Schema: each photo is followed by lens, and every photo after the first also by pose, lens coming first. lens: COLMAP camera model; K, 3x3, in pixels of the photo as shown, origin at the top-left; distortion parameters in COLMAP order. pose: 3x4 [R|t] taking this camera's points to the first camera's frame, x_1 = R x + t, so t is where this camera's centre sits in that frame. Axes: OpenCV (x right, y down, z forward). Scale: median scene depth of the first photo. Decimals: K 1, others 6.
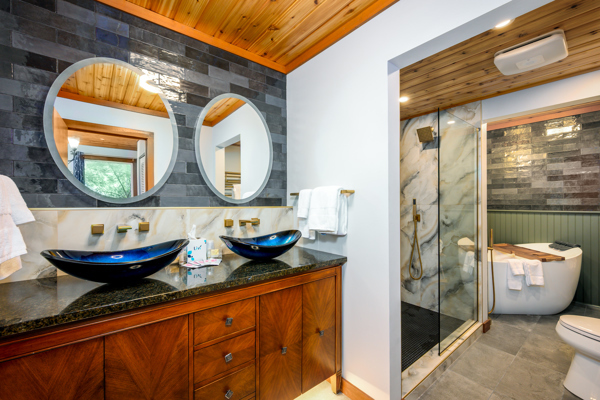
lens RADIAL K [[261.9, 0, 301.0], [0, 261.9, 200.9], [0, 0, 1]] dist [0.001853, -0.000762]
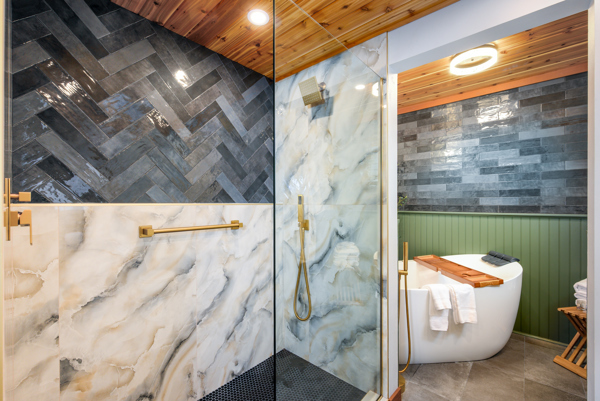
lens RADIAL K [[264.5, 0, 298.7], [0, 264.5, 202.1], [0, 0, 1]] dist [0.004047, -0.000312]
pose [[0.986792, 0.001861, 0.161981, 0.313443], [-0.002122, 0.999997, 0.001439, 0.007278], [-0.161978, -0.001764, 0.986793, 0.346501]]
